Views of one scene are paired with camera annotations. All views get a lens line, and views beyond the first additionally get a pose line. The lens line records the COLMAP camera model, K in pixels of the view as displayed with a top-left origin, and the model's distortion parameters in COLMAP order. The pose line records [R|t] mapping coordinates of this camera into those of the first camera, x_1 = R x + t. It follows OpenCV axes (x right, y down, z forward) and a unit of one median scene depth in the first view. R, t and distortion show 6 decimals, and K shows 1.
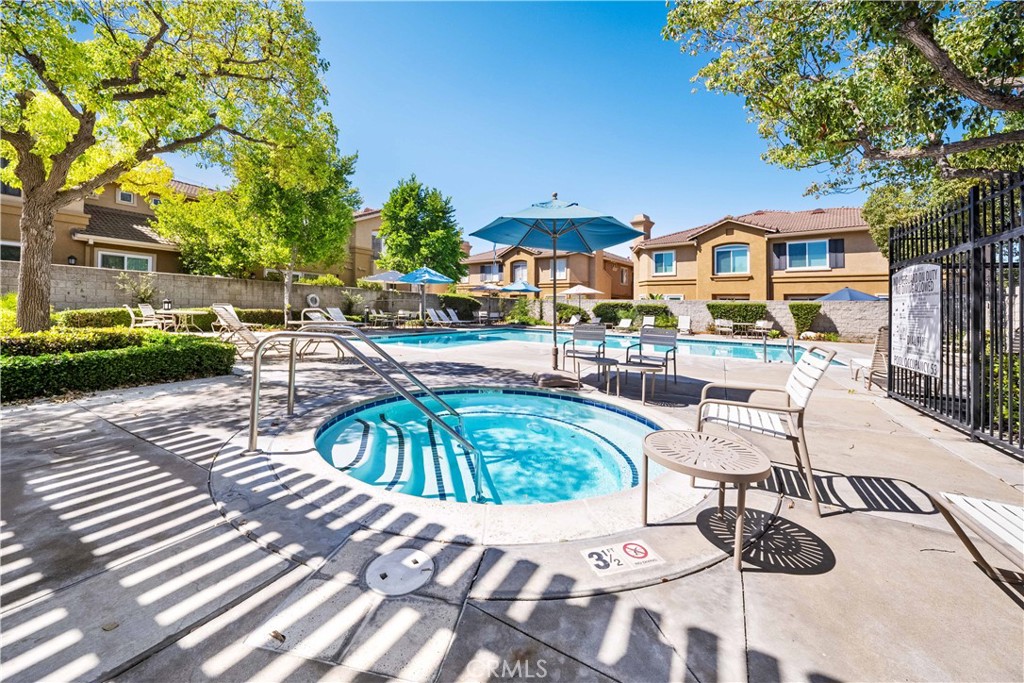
lens RADIAL K [[362.9, 0, 506.3], [0, 362.9, 303.6], [0, 0, 1]] dist [-0.000778, -0.003094]
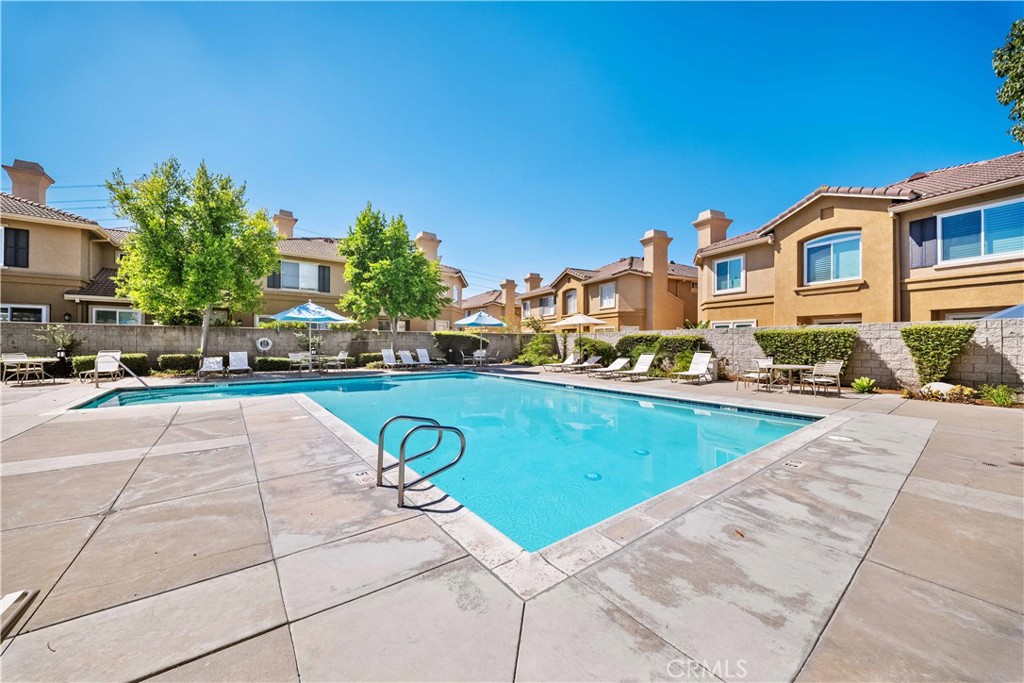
lens RADIAL K [[362.9, 0, 512.1], [0, 362.9, 345.9], [0, 0, 1]] dist [-0.000778, -0.003094]
pose [[0.927251, -0.022269, -0.373776, 0.352984], [0.028047, 0.999556, 0.010027, 0.004301], [0.373387, -0.019781, 0.927465, 0.237423]]
